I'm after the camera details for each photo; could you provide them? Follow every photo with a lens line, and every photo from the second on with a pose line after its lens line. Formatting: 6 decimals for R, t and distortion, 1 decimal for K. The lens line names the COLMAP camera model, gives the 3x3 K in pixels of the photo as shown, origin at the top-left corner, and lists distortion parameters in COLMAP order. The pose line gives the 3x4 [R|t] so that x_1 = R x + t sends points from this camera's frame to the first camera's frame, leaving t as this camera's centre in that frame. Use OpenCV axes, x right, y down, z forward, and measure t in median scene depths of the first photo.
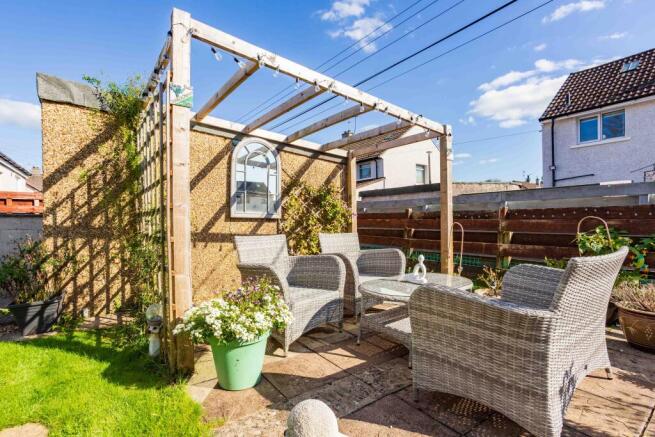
lens RADIAL K [[323.3, 0, 314.3], [0, 323.3, 205.7], [0, 0, 1]] dist [-0.043721, 0.019830]
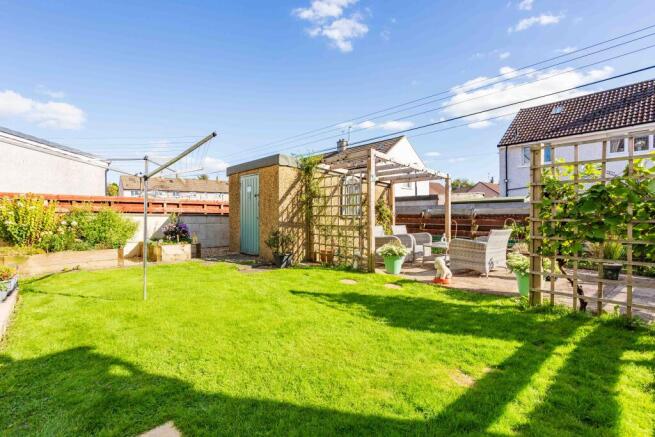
lens RADIAL K [[323.3, 0, 317.2], [0, 323.3, 202.8], [0, 0, 1]] dist [-0.043721, 0.019830]
pose [[0.995992, 0.008077, 0.089073, -0.210880], [-0.008469, 0.999956, 0.004029, -0.021335], [-0.089036, -0.004768, 0.996017, -0.340521]]
